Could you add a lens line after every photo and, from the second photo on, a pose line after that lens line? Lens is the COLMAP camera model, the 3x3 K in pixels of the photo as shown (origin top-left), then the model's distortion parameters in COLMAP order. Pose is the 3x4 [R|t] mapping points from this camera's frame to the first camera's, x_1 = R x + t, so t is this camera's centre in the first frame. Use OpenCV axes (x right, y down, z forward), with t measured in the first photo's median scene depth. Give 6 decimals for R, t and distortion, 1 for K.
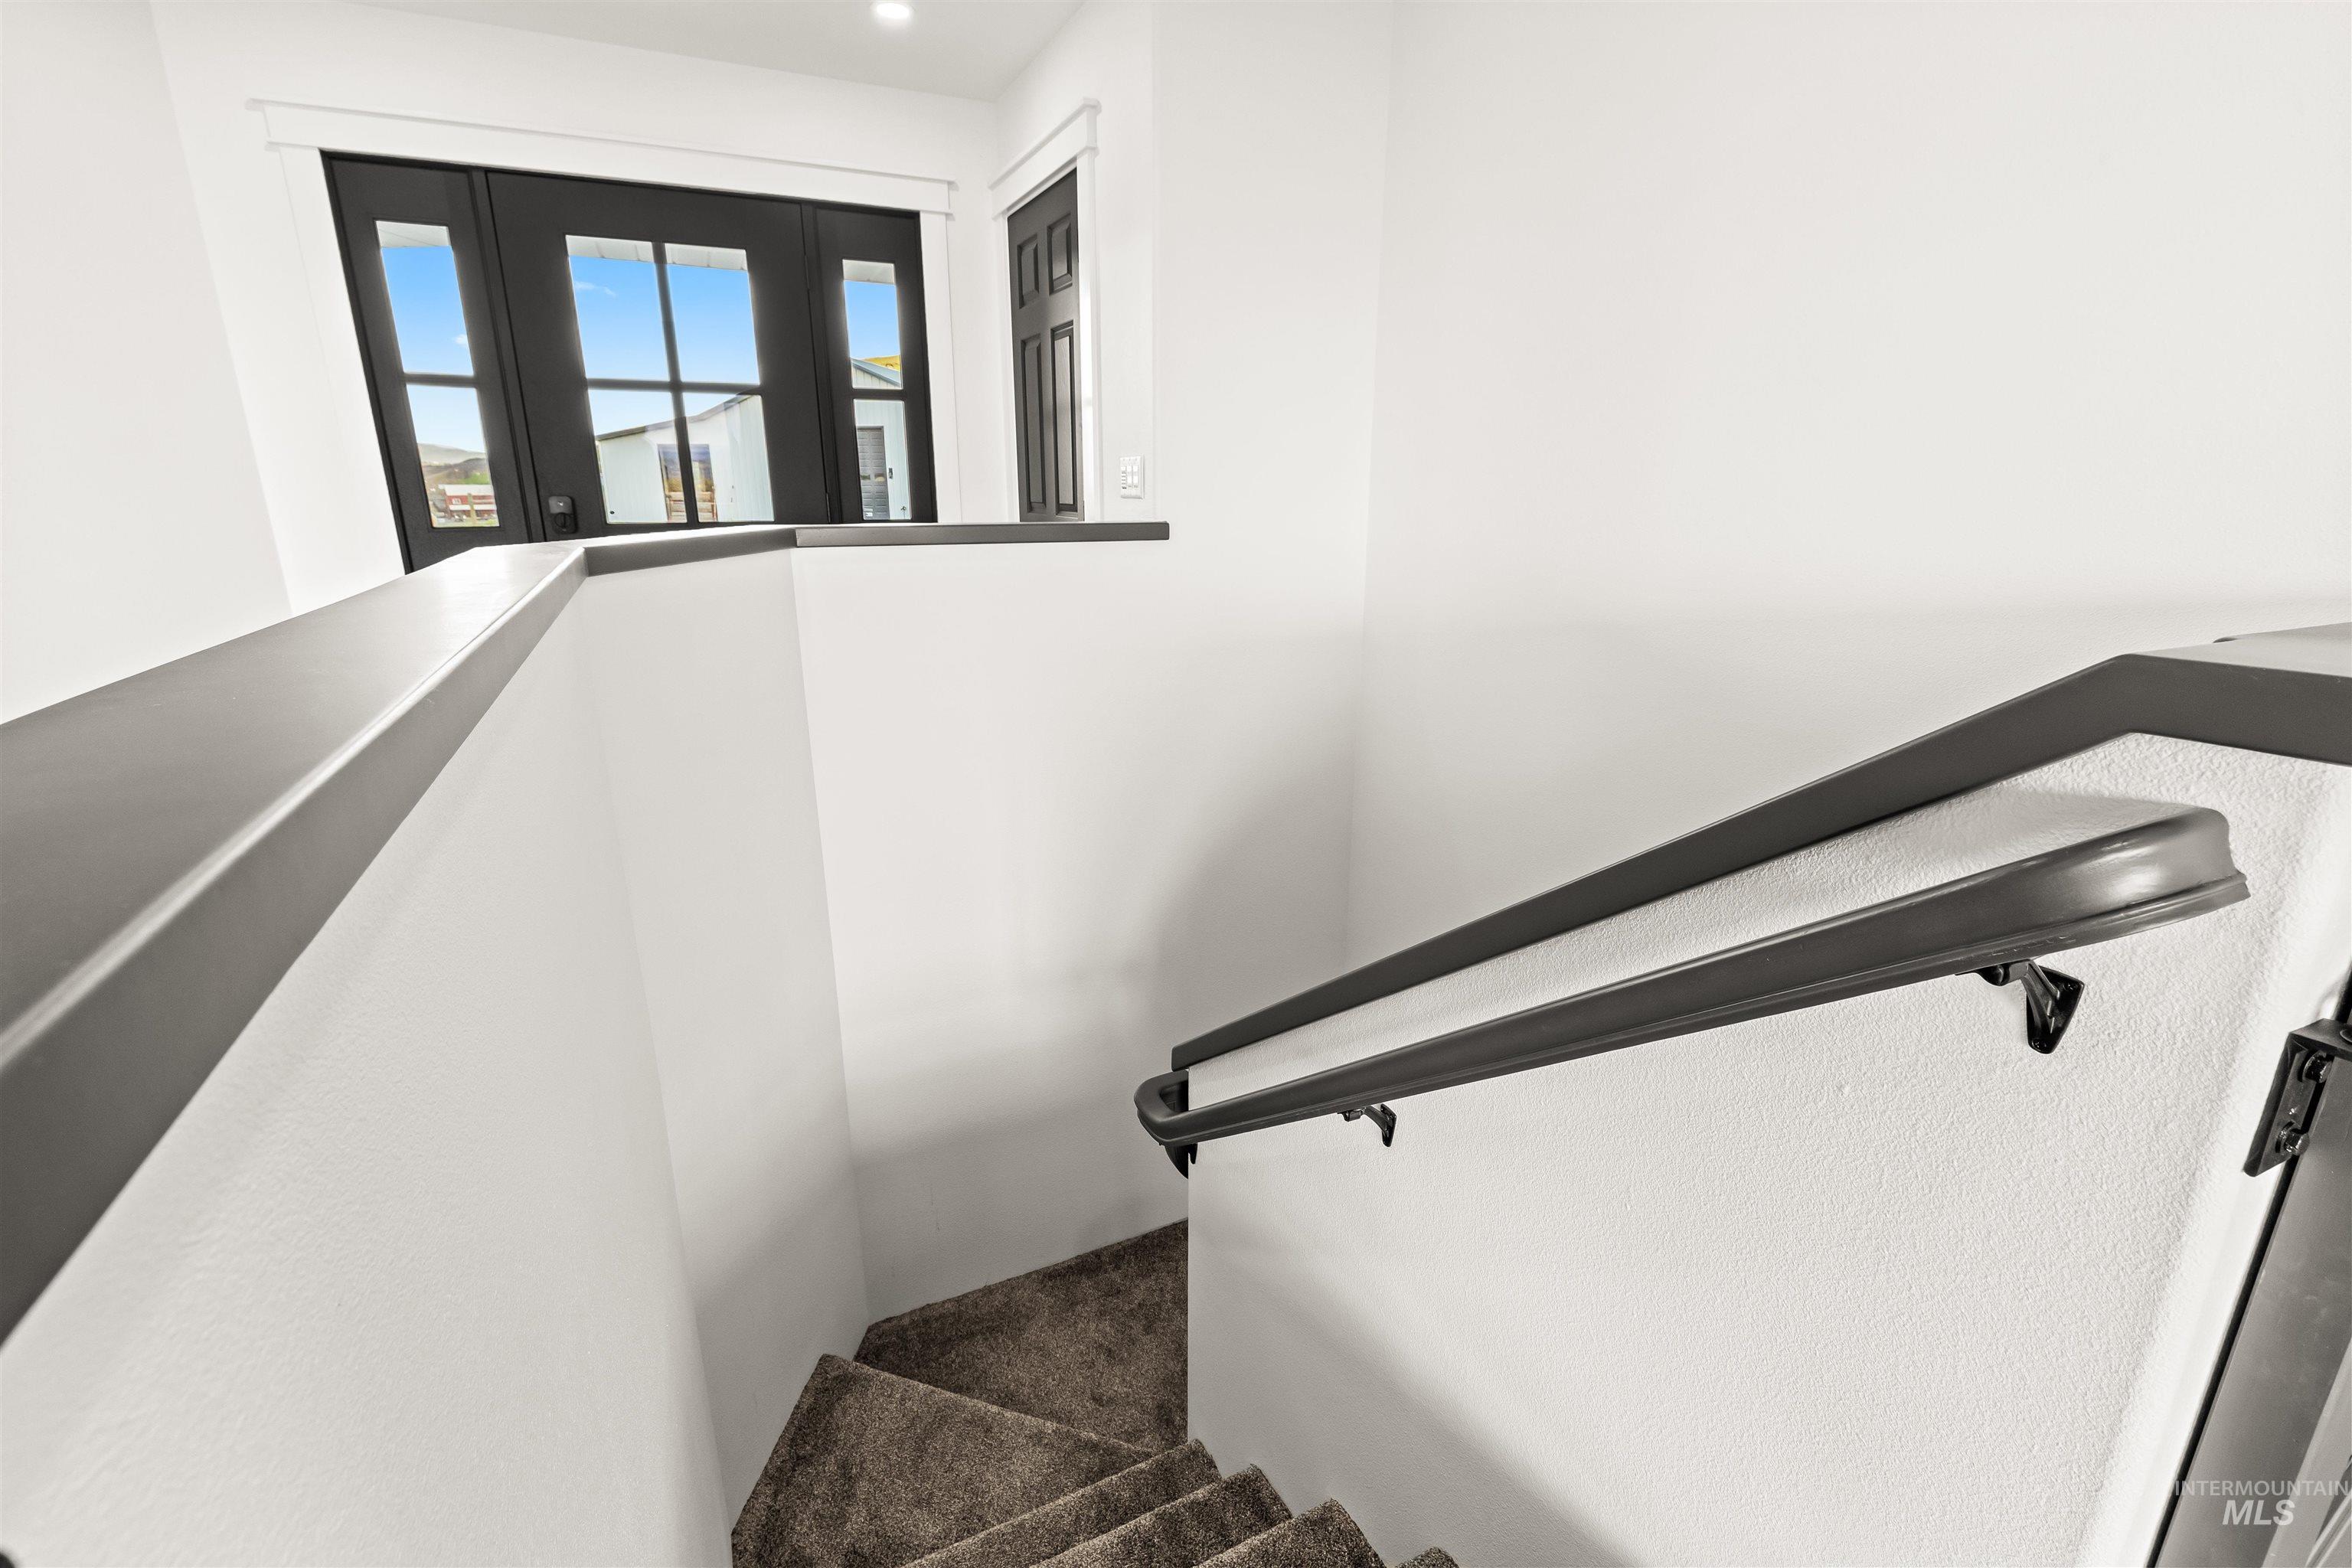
lens RADIAL K [[1046.8, 0, 1182.9], [0, 1046.8, 772.0], [0, 0, 1]] dist [-0.007264, 0.000526]
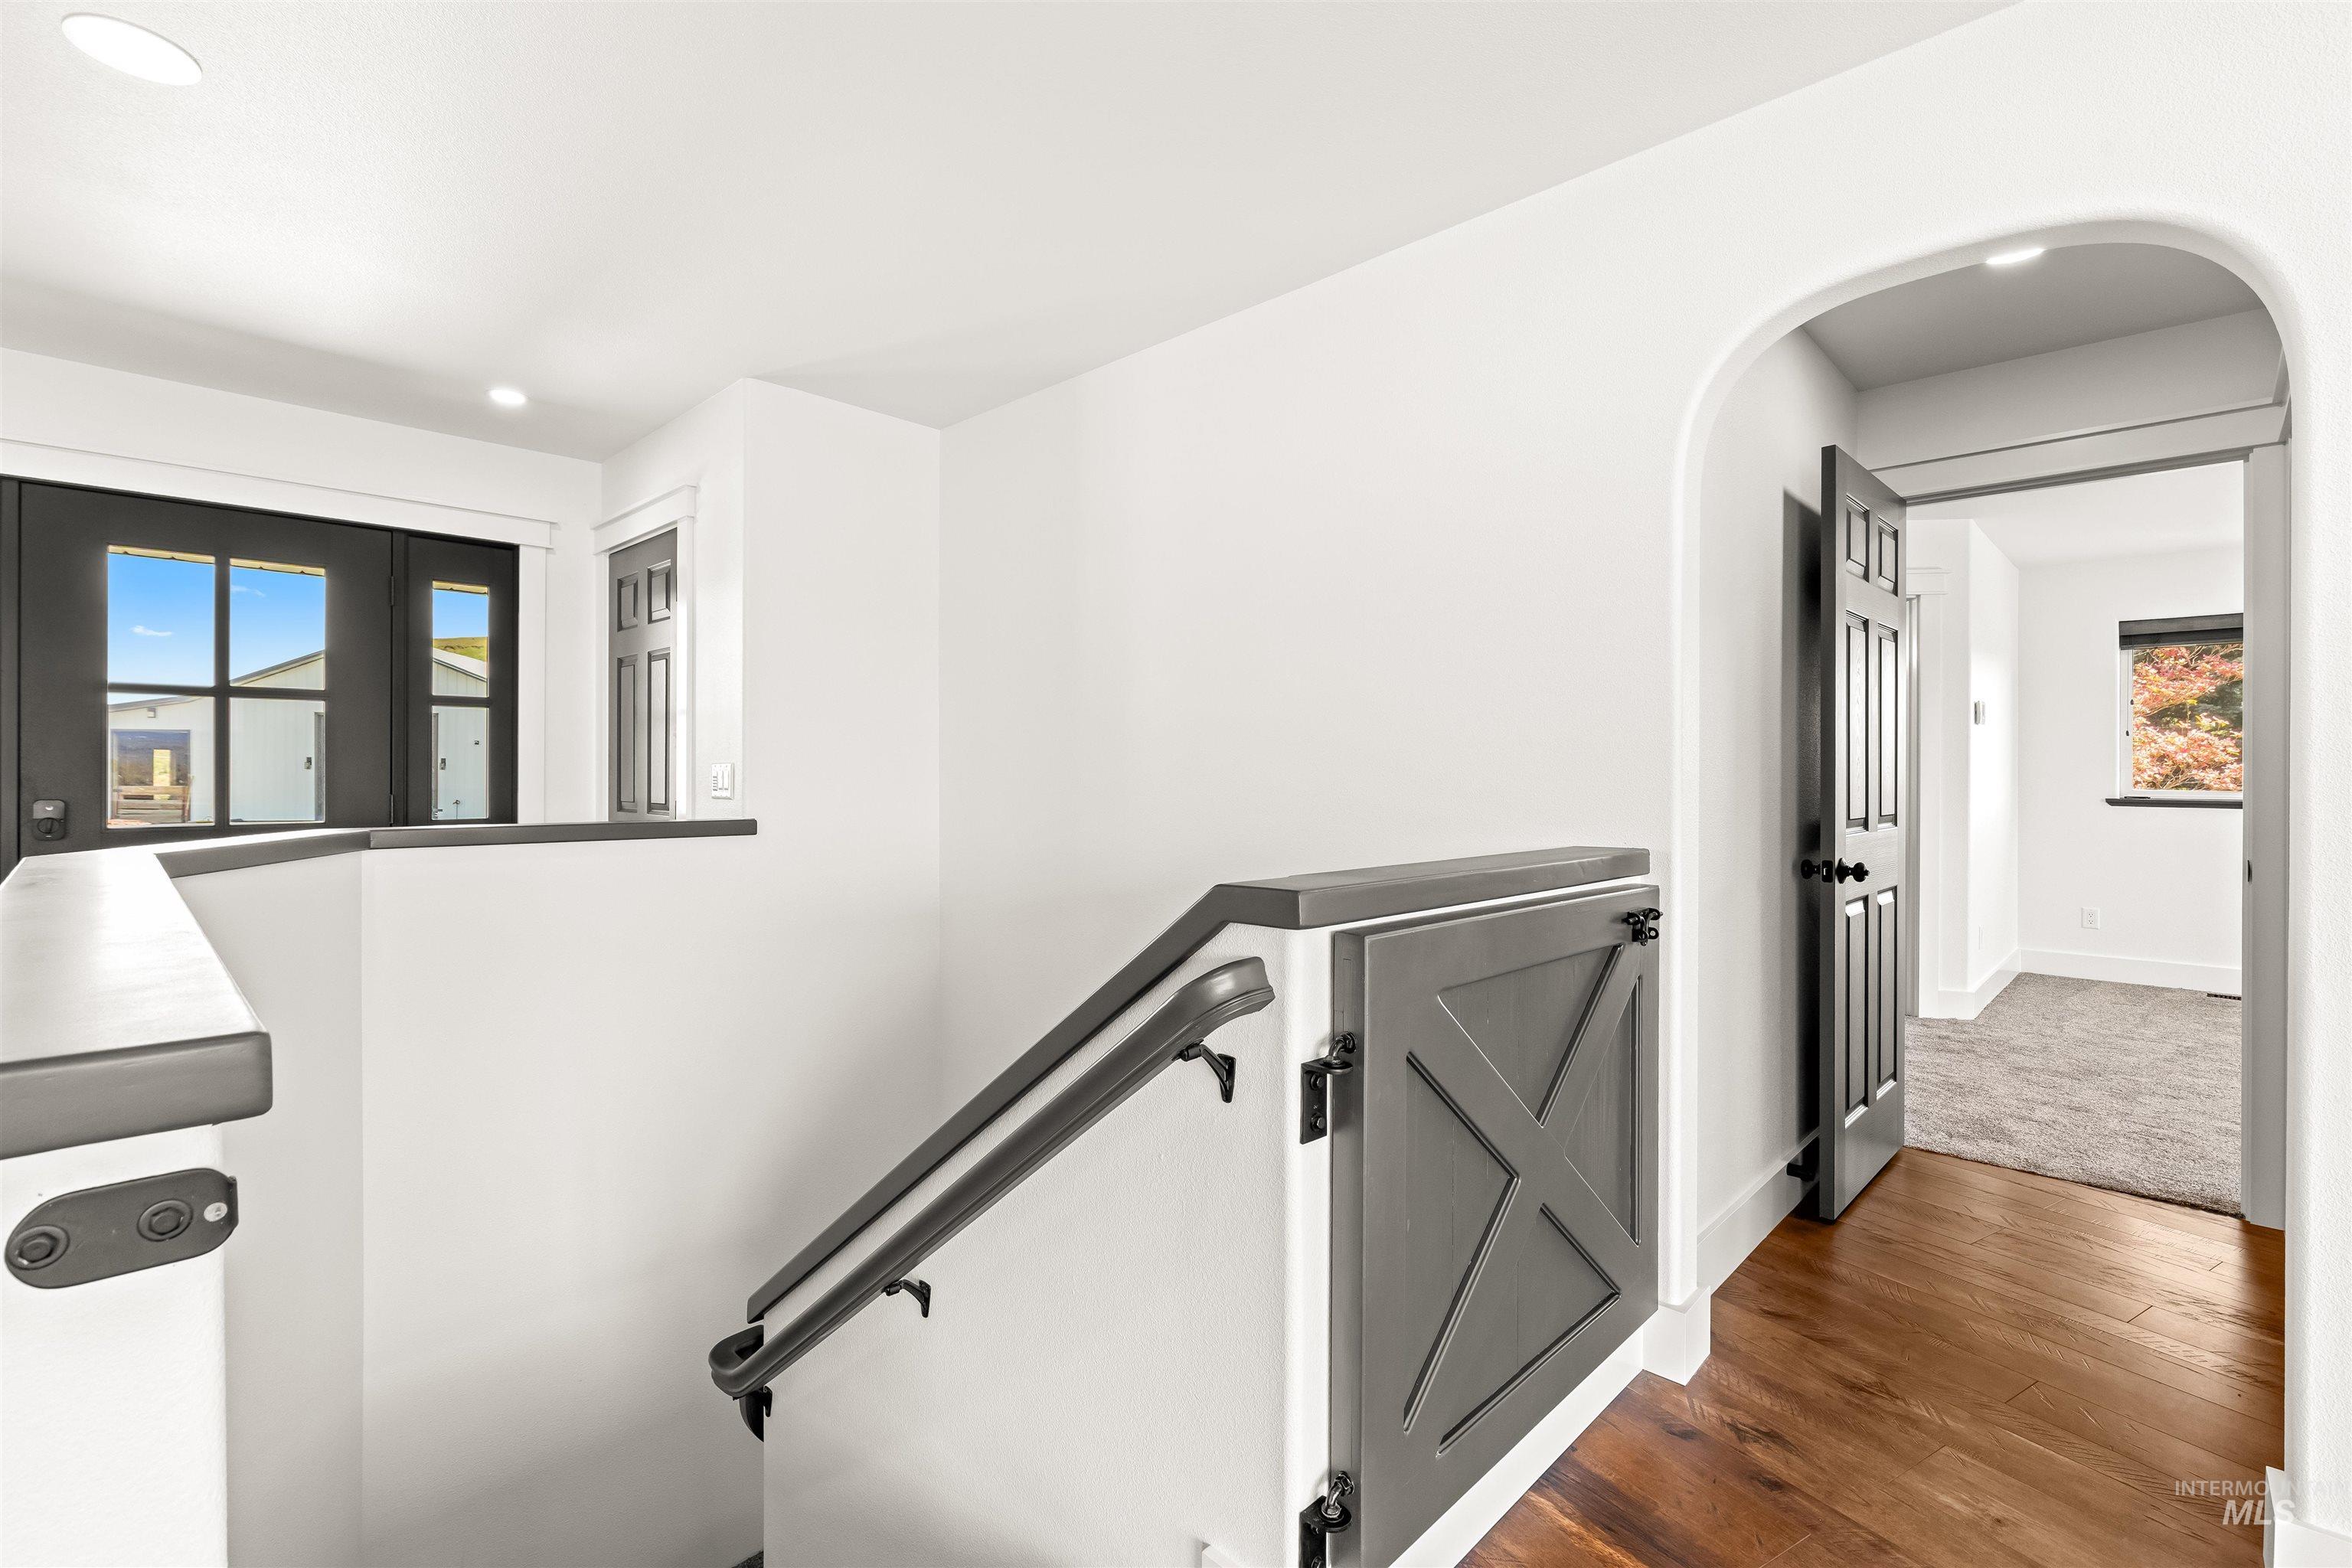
lens RADIAL K [[1046.8, 0, 1175.1], [0, 1046.8, 764.5], [0, 0, 1]] dist [-0.007264, 0.000526]
pose [[0.939583, 0.002317, 0.342314, 0.021622], [0.092299, 0.961228, -0.259848, 0.034504], [-0.329644, 0.275744, 0.902940, -0.163565]]
